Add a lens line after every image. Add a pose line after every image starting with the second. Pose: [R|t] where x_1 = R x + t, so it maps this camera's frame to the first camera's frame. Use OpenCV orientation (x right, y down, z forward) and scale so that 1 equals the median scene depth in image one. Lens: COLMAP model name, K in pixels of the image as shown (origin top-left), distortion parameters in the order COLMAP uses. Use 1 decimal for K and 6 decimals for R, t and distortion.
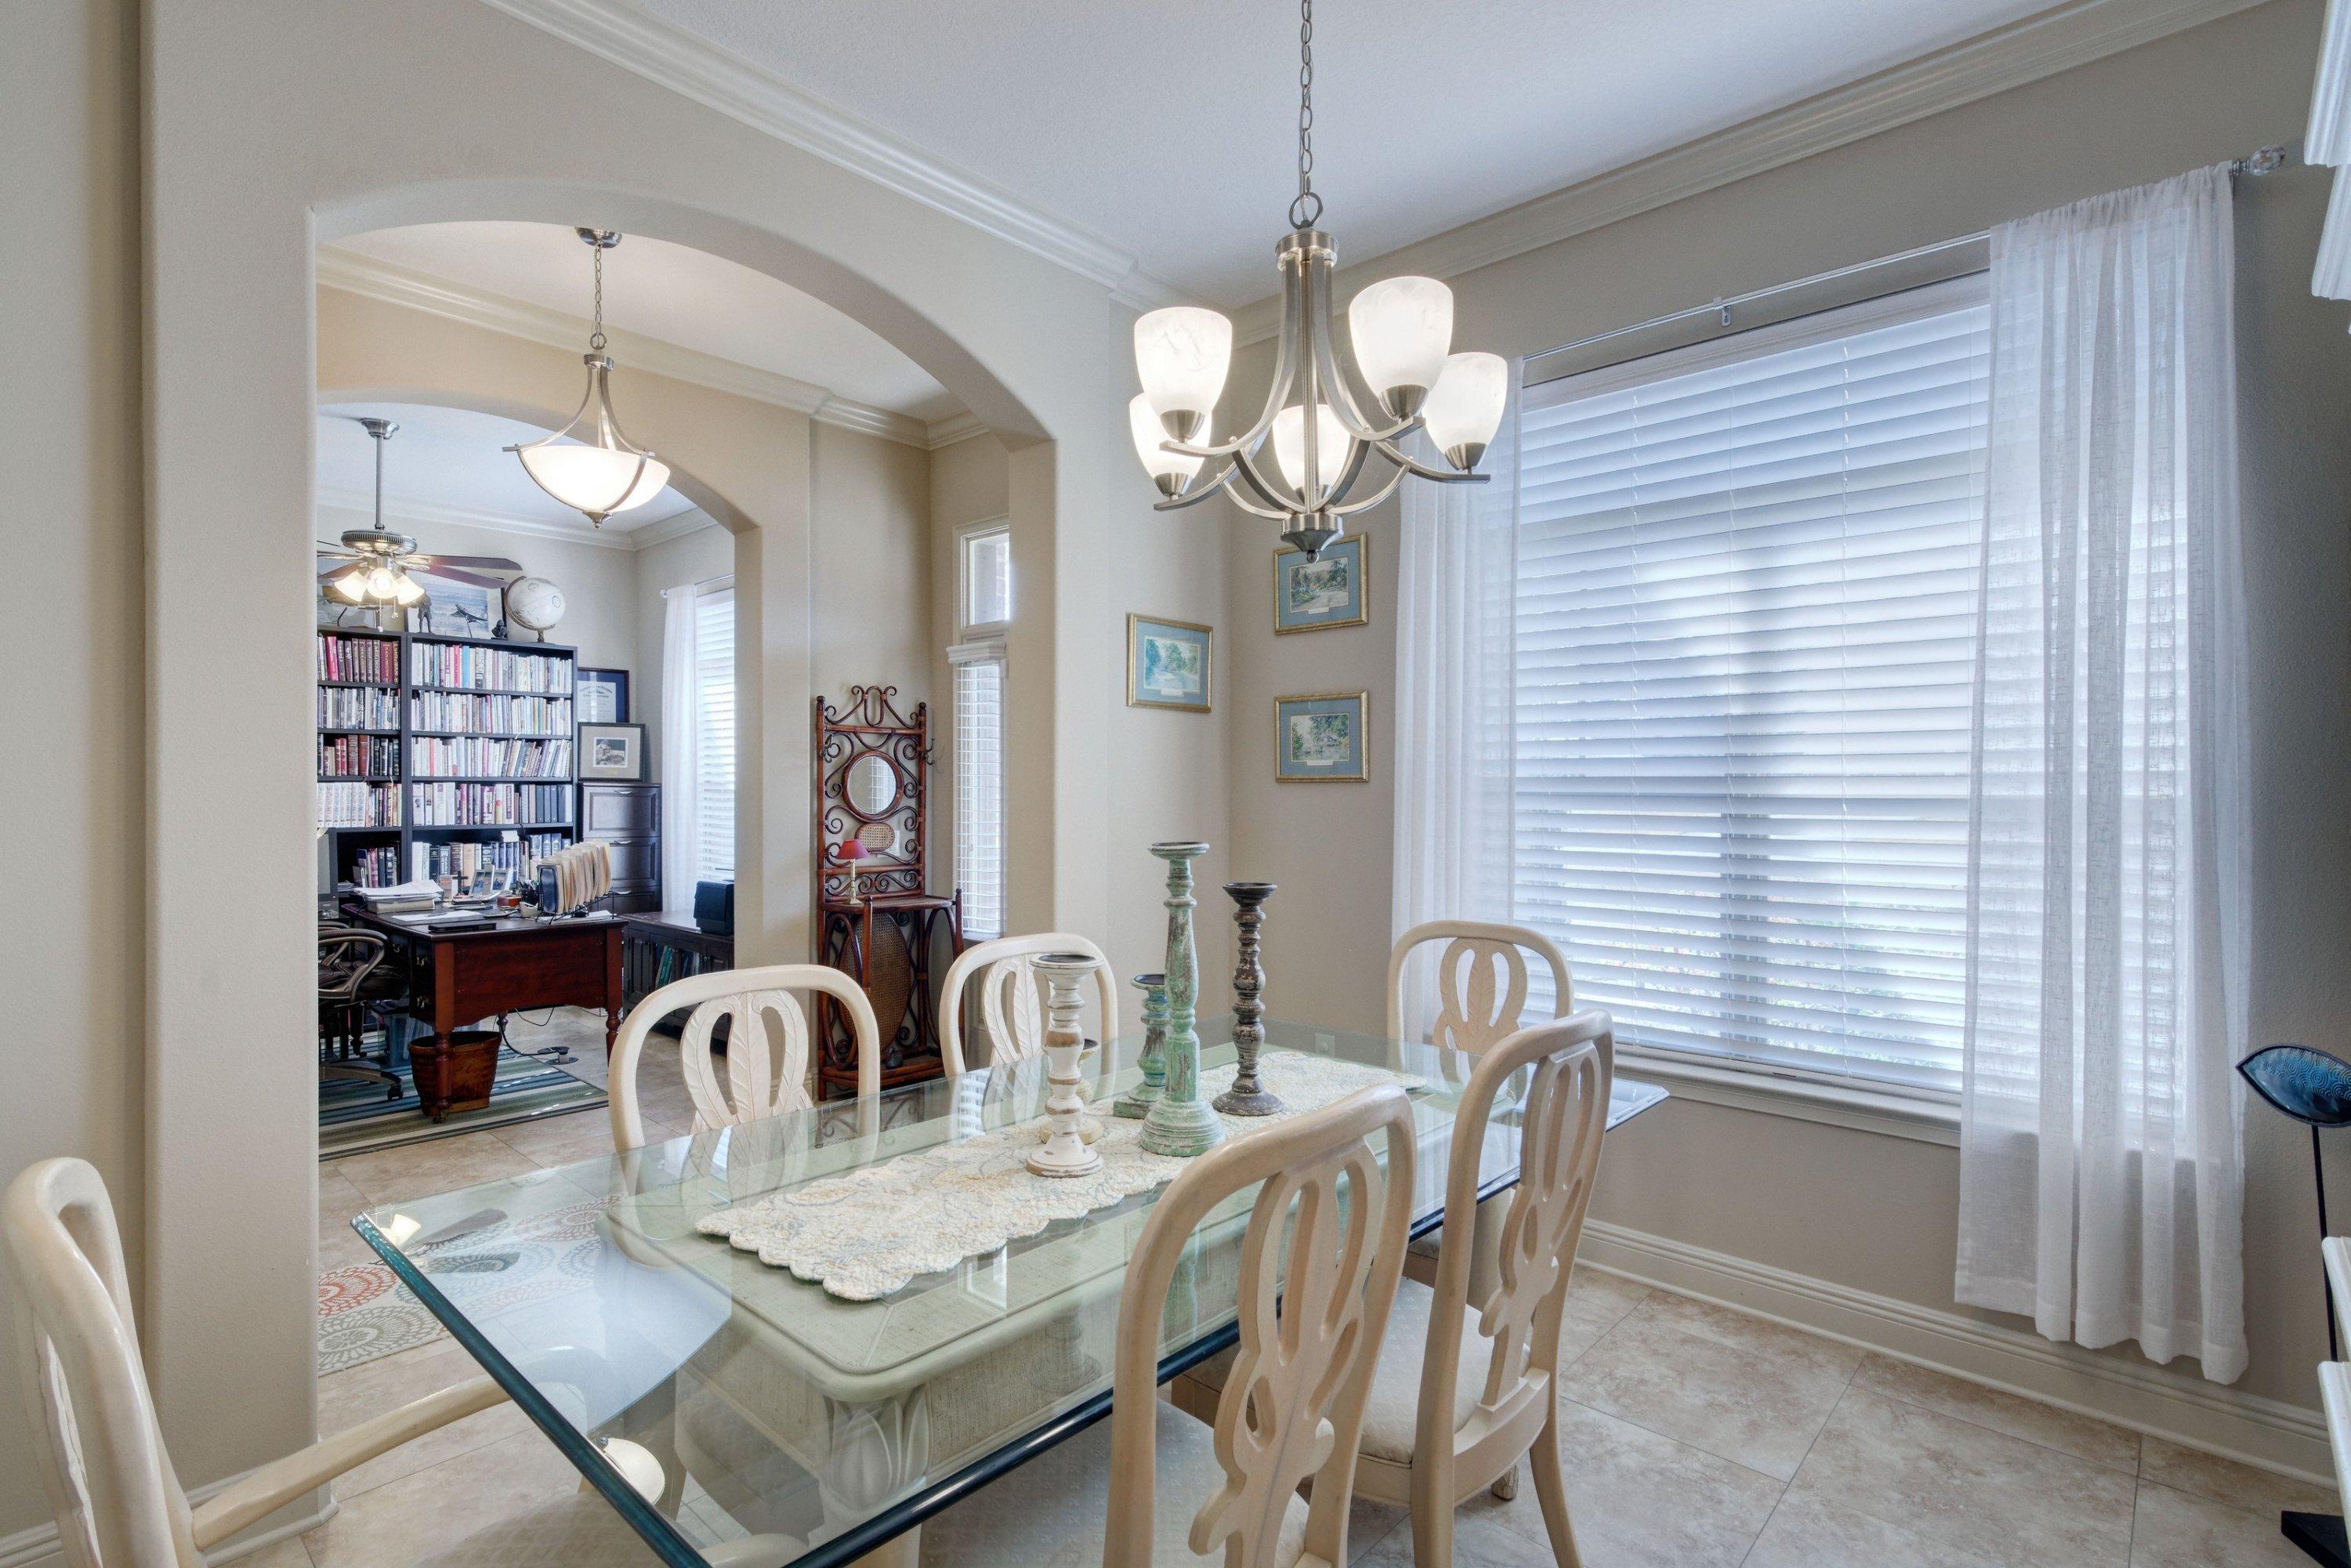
lens RADIAL K [[1127.3, 0, 1183.6], [0, 1127.3, 785.5], [0, 0, 1]] dist [0.007956, -0.000331]
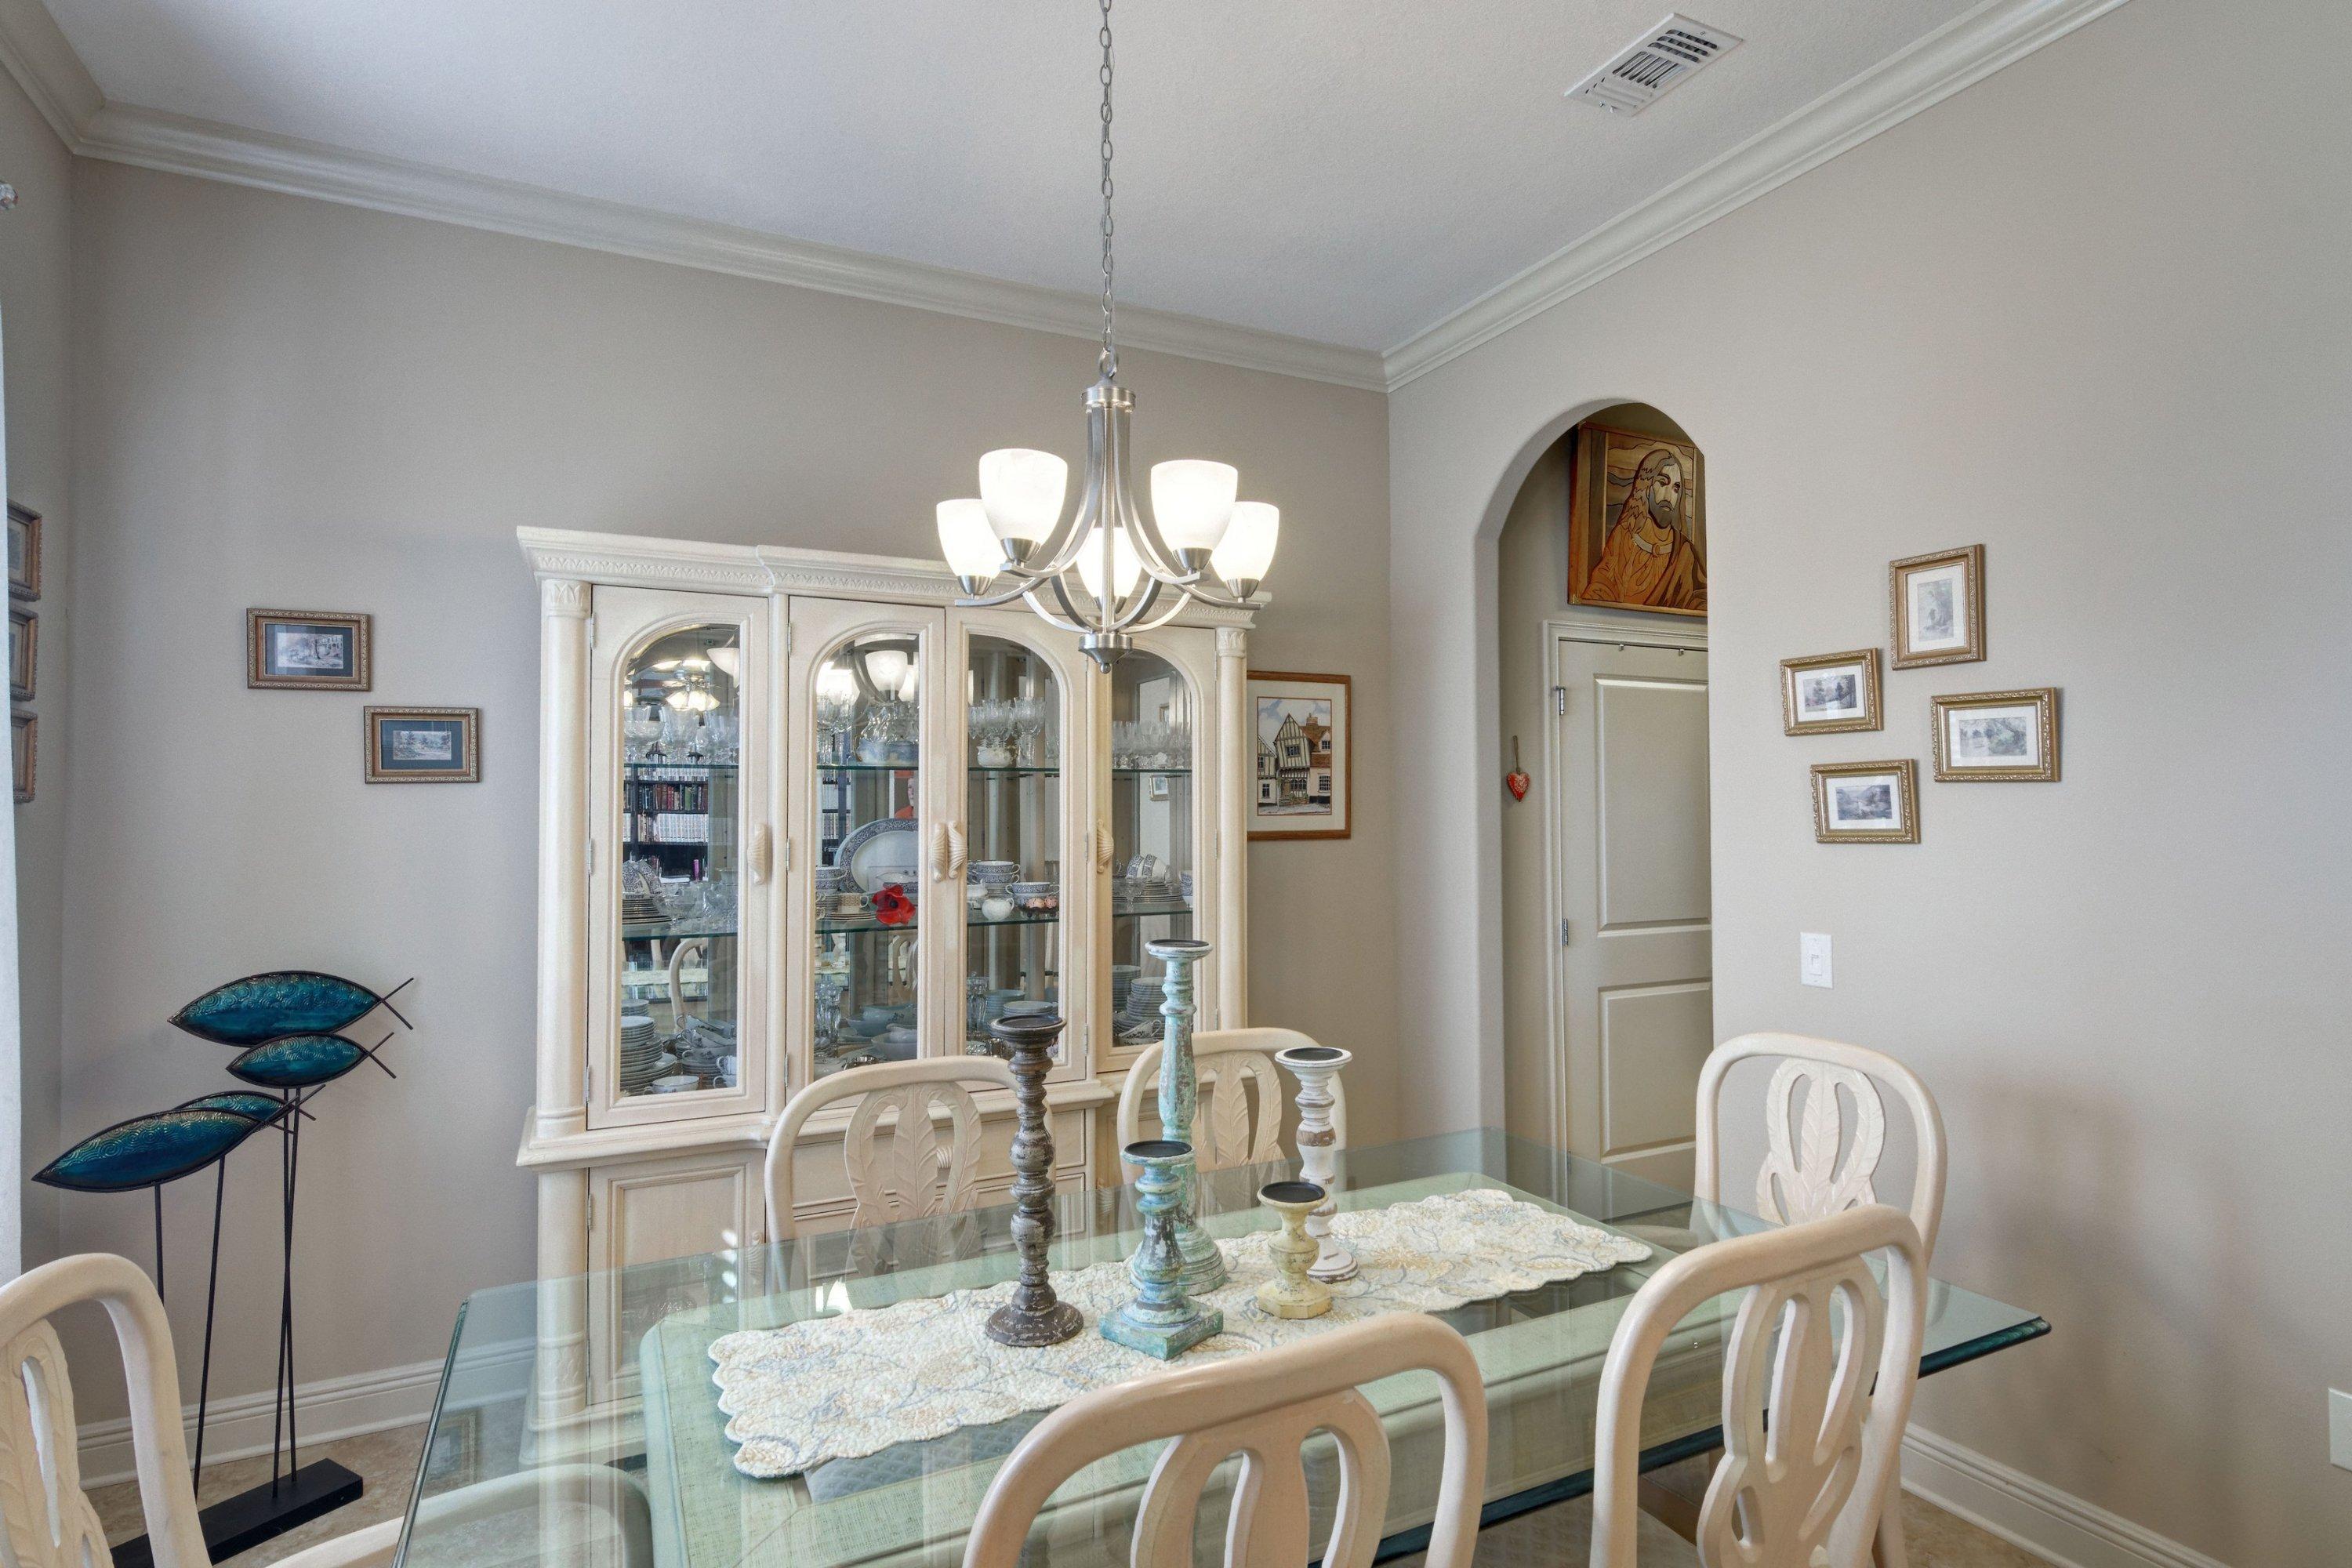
lens RADIAL K [[1186.1, 0, 1185.0], [0, 1186.1, 795.5], [0, 0, 1]] dist [0.001994, 0.000483]
pose [[-0.928062, 0.010813, 0.372269, -0.175090], [0.005615, 0.999871, -0.015043, -0.024874], [-0.372384, -0.011870, -0.928003, 0.914853]]
